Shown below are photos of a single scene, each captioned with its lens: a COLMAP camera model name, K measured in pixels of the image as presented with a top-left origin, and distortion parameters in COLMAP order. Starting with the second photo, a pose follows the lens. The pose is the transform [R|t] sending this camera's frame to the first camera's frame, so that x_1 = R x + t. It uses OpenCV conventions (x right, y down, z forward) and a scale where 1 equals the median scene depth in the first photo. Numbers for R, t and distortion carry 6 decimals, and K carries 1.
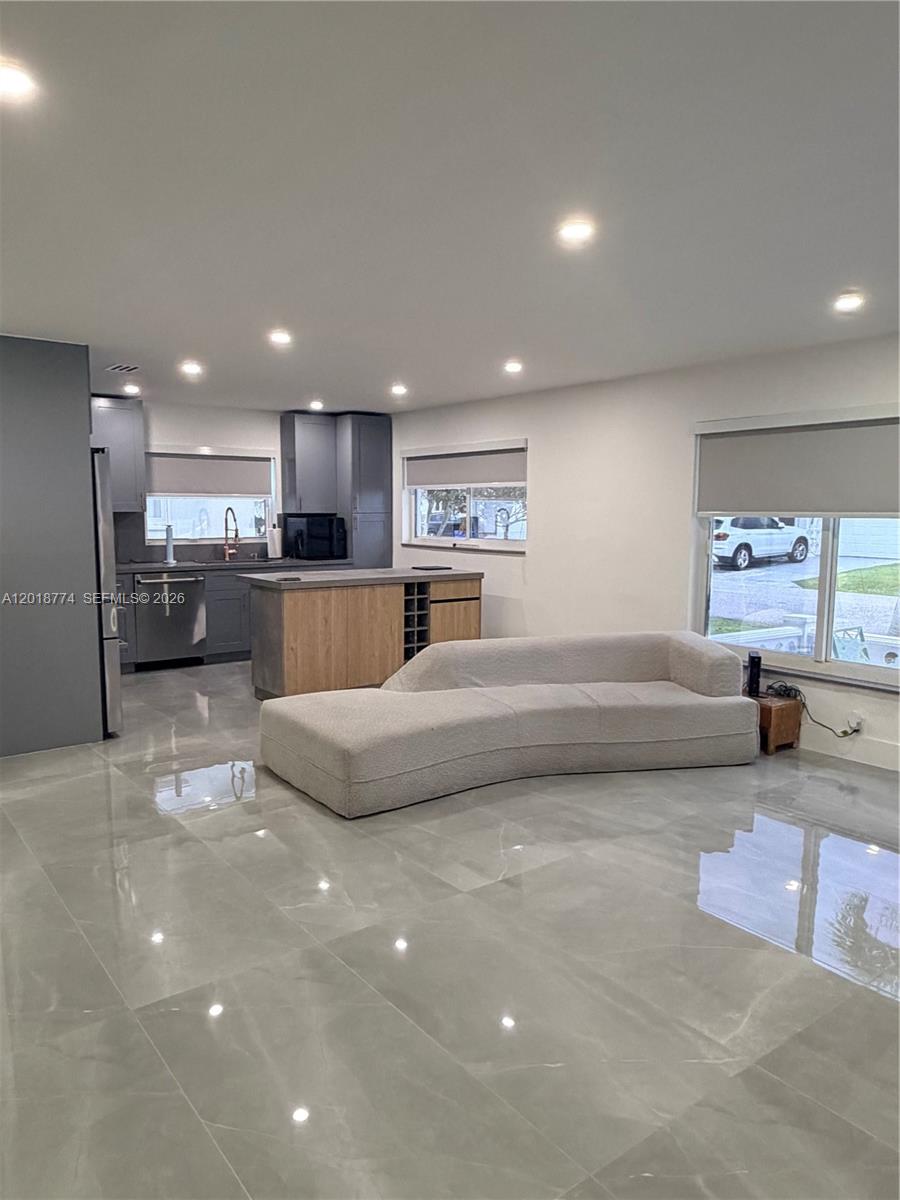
lens RADIAL K [[832.9, 0, 455.9], [0, 832.9, 595.6], [0, 0, 1]] dist [0.008033, 0.026894]
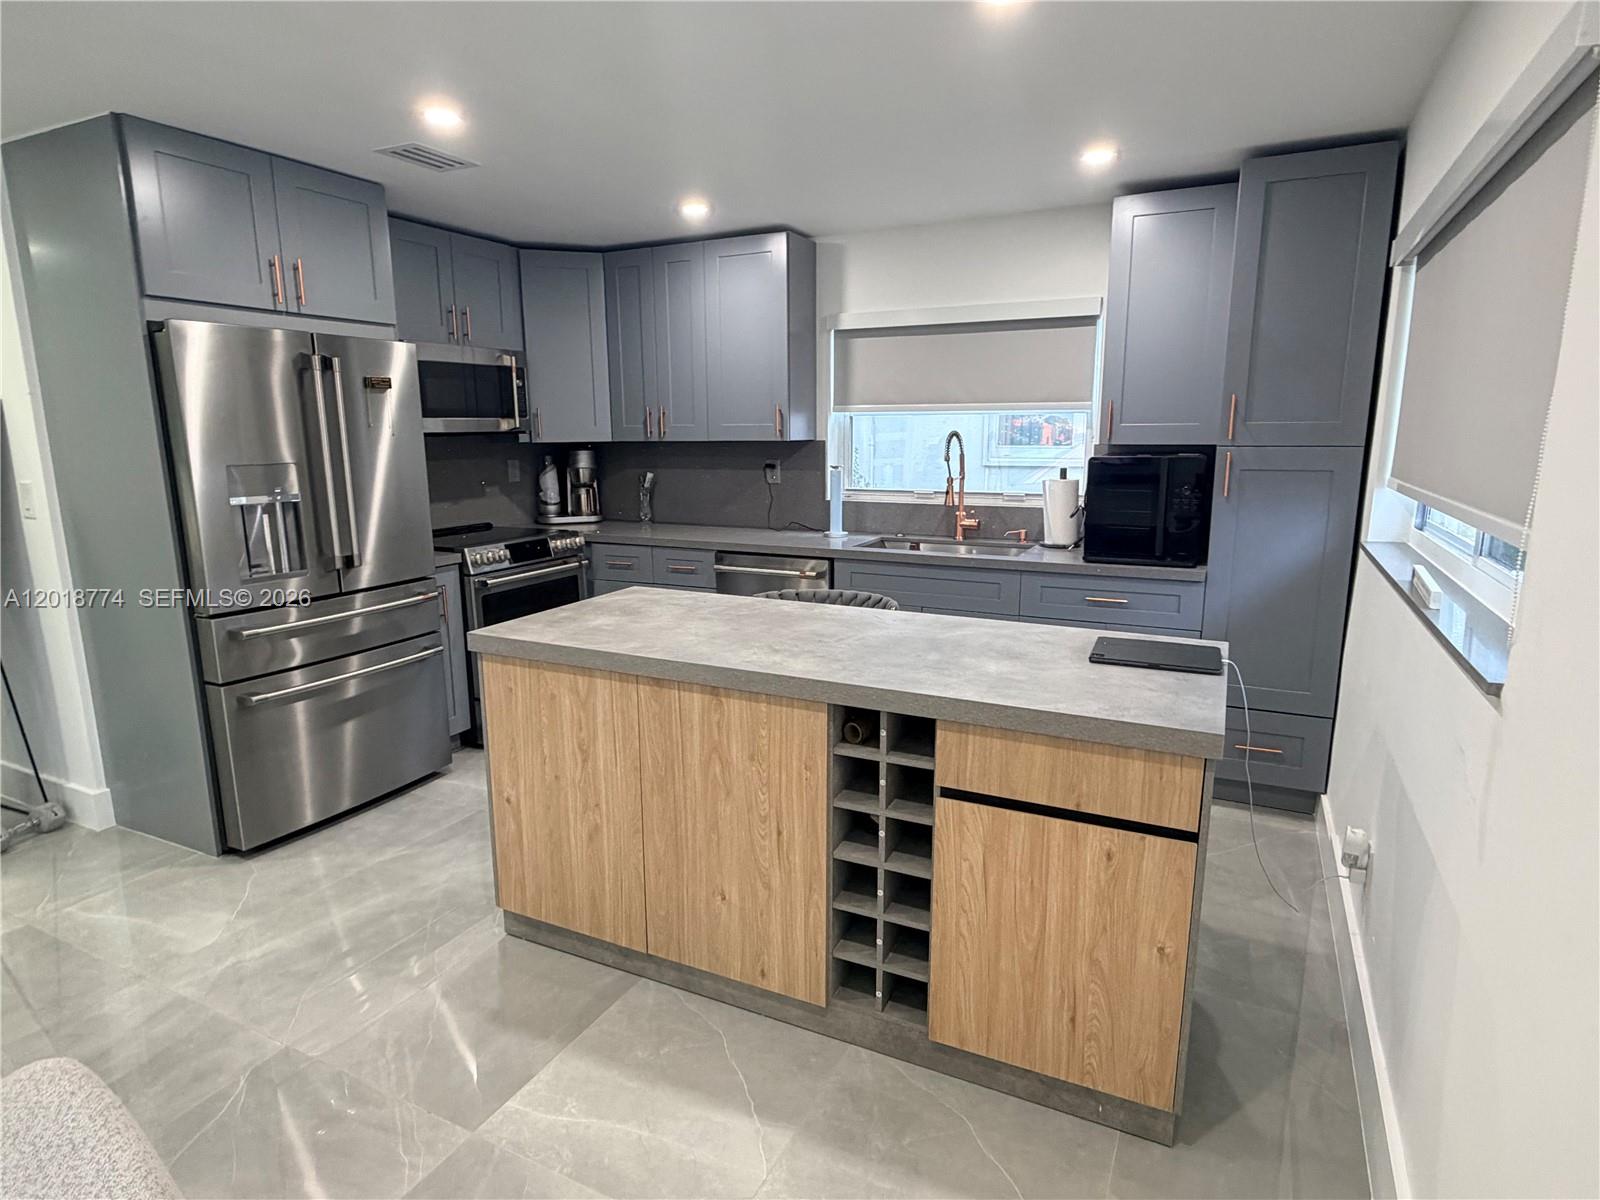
lens RADIAL K [[889.7, 0, 795.2], [0, 889.7, 605.8], [0, 0, 1]] dist [0.001220, -0.001230]
pose [[0.428615, 0.170705, -0.887214, 0.219058], [-0.085709, 0.985242, 0.148161, -0.101084], [0.899413, 0.012538, 0.436921, 0.937118]]
